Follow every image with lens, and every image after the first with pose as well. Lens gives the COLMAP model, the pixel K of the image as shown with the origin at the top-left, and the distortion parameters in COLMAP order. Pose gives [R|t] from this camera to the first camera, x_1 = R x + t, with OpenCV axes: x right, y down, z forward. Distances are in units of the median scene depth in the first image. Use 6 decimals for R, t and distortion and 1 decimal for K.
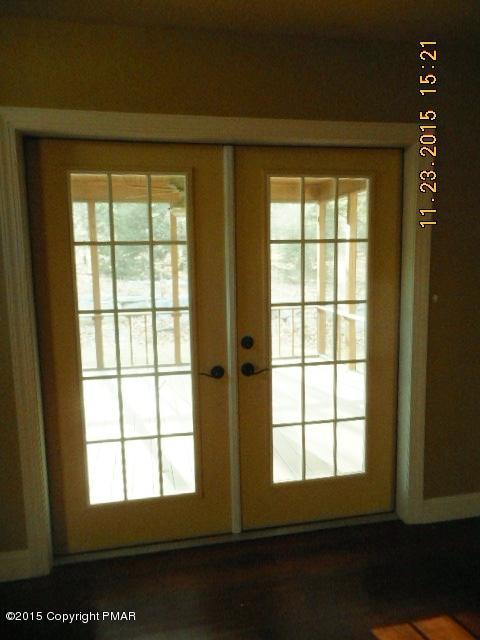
lens RADIAL K [[479.6, 0, 240.0], [0, 479.6, 320.0], [0, 0, 1]] dist [0.001215, 0.002428]
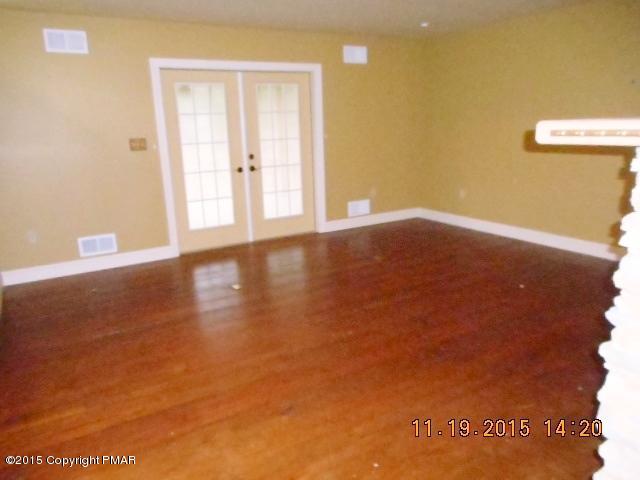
lens RADIAL K [[479.6, 0, 320.0], [0, 479.6, 240.0], [0, 0, 1]] dist [0.001215, 0.002428]
pose [[0.940650, -0.088257, 0.327702, -0.472762], [0.055414, 0.992577, 0.108258, 0.214804], [-0.334824, -0.083674, 0.938558, -1.340848]]
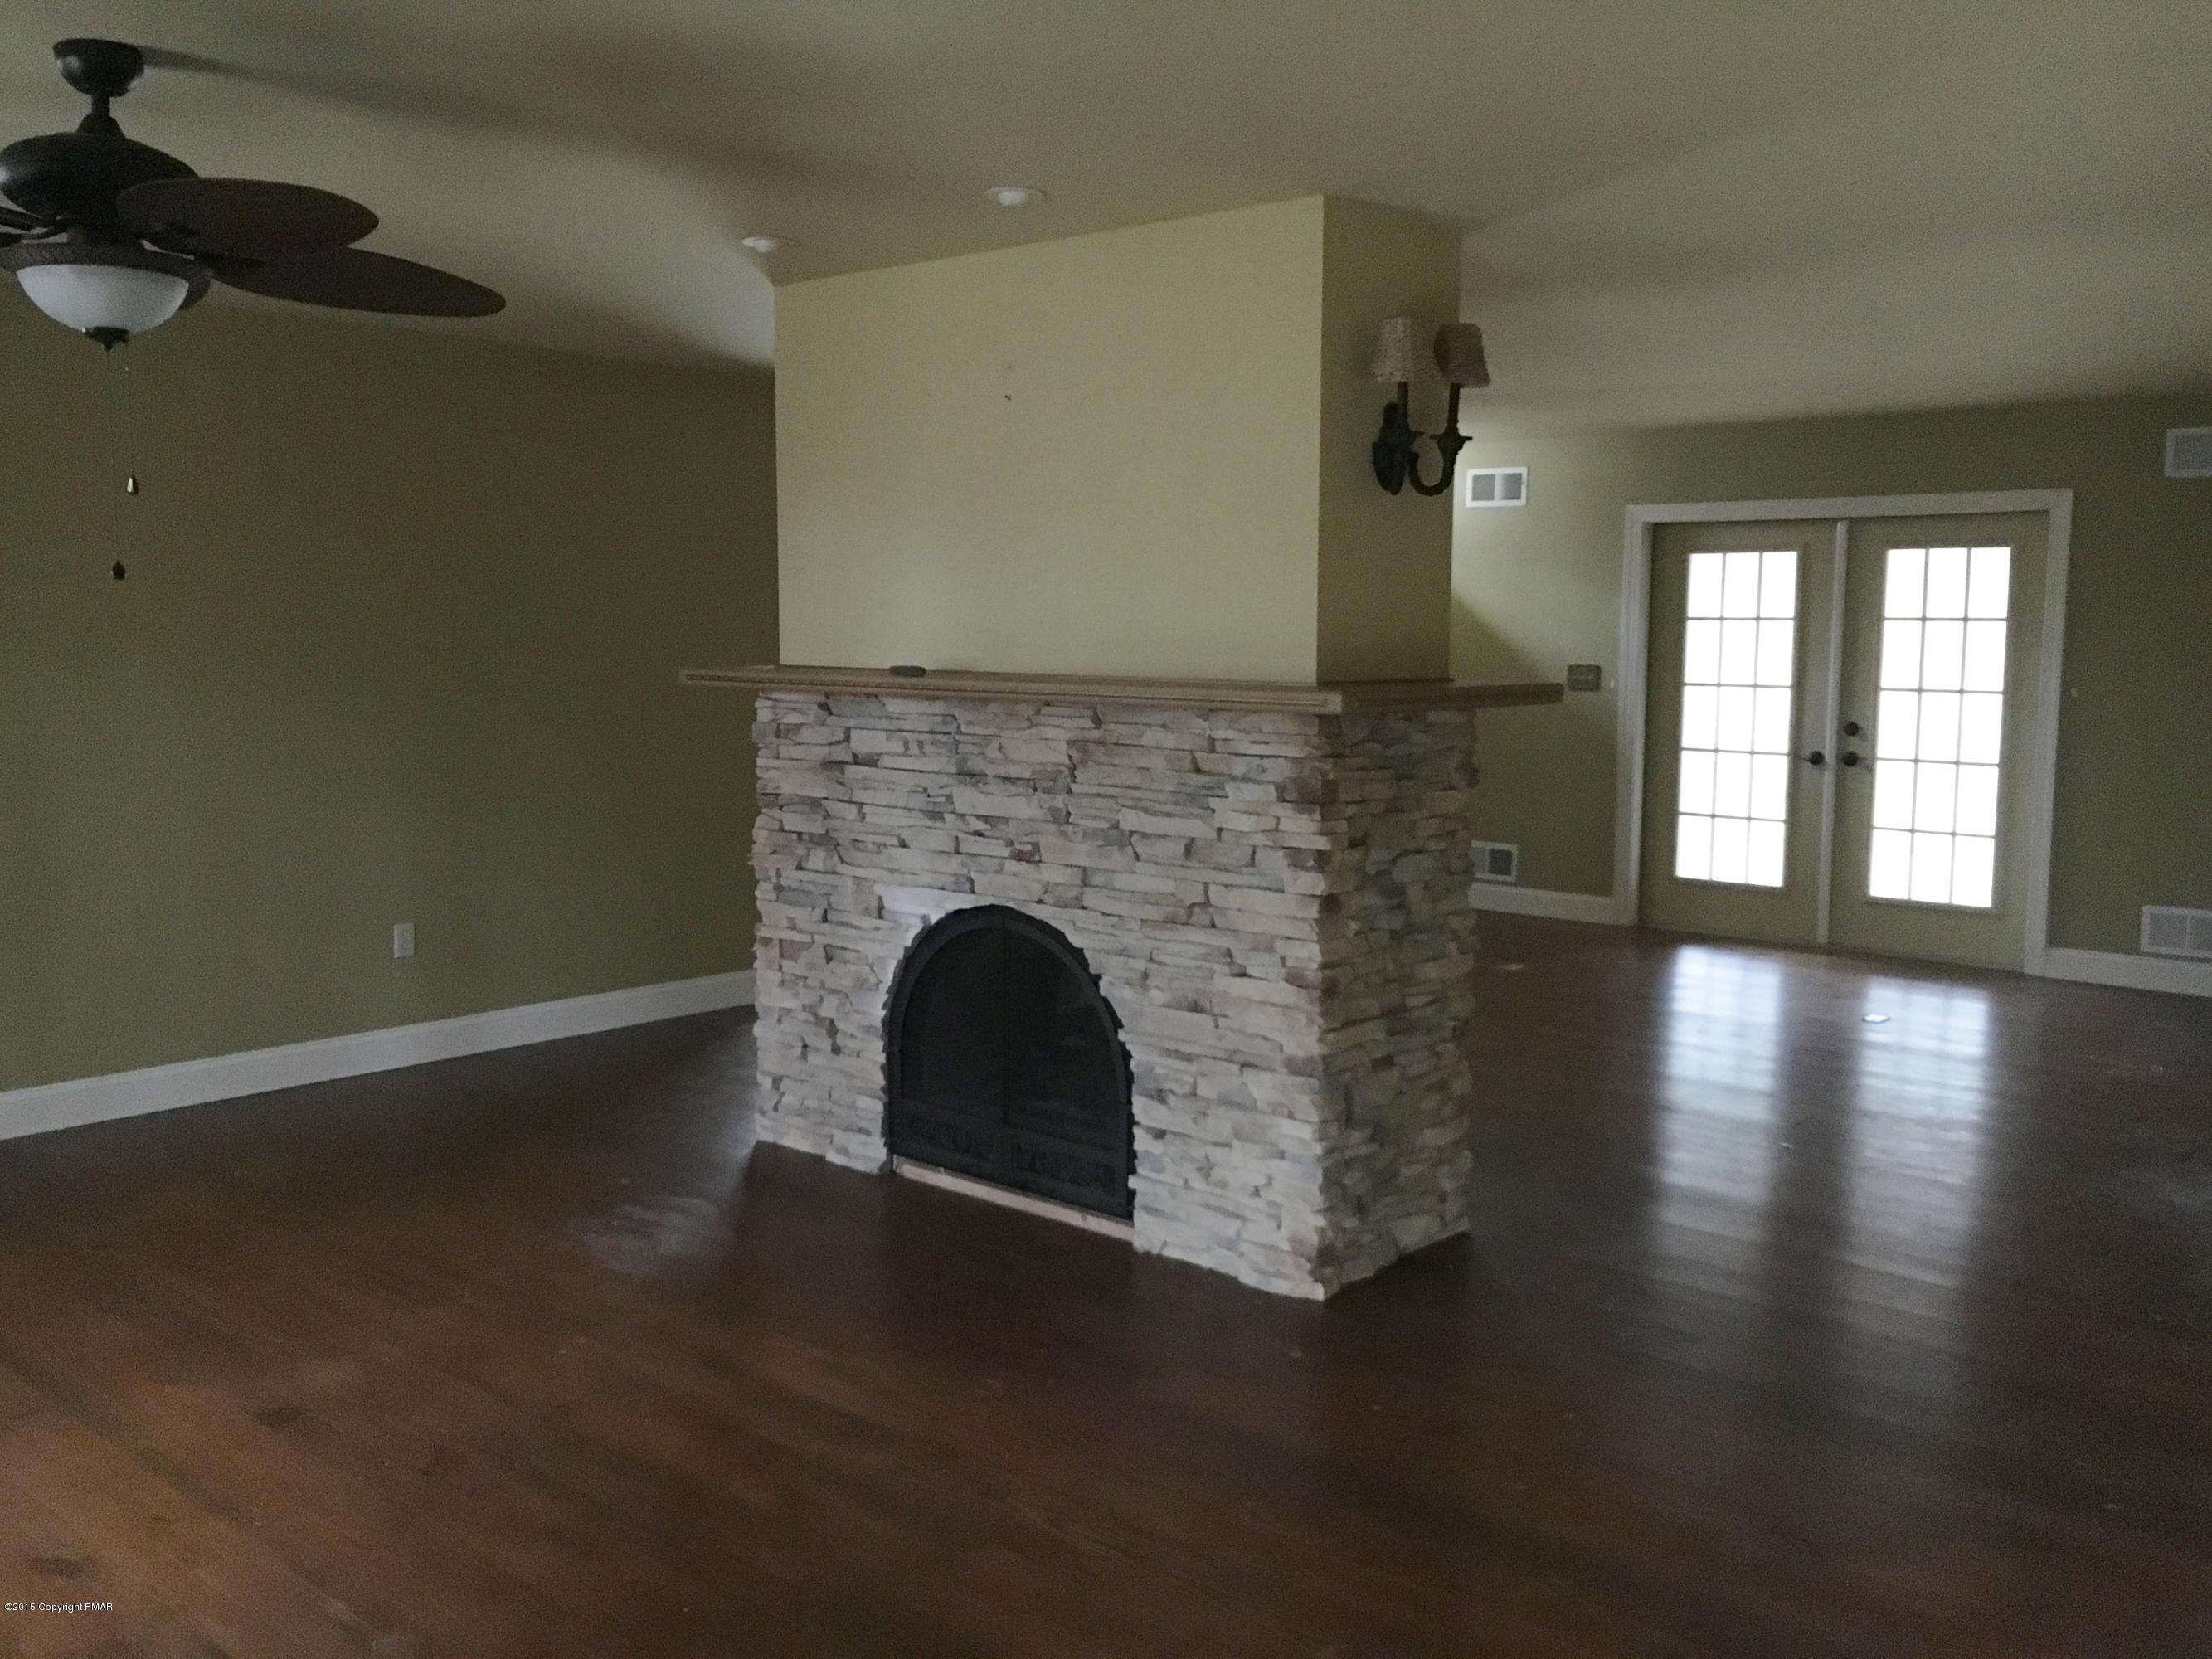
lens RADIAL K [[1834.7, 0, 1106.0], [0, 1834.7, 829.5], [0, 0, 1]] dist [0.010331, 0.003974]
pose [[0.597322, 0.110785, -0.794313, 1.965297], [-0.137028, 0.989948, 0.035026, 0.307555], [0.790209, 0.087921, 0.606498, -2.223472]]
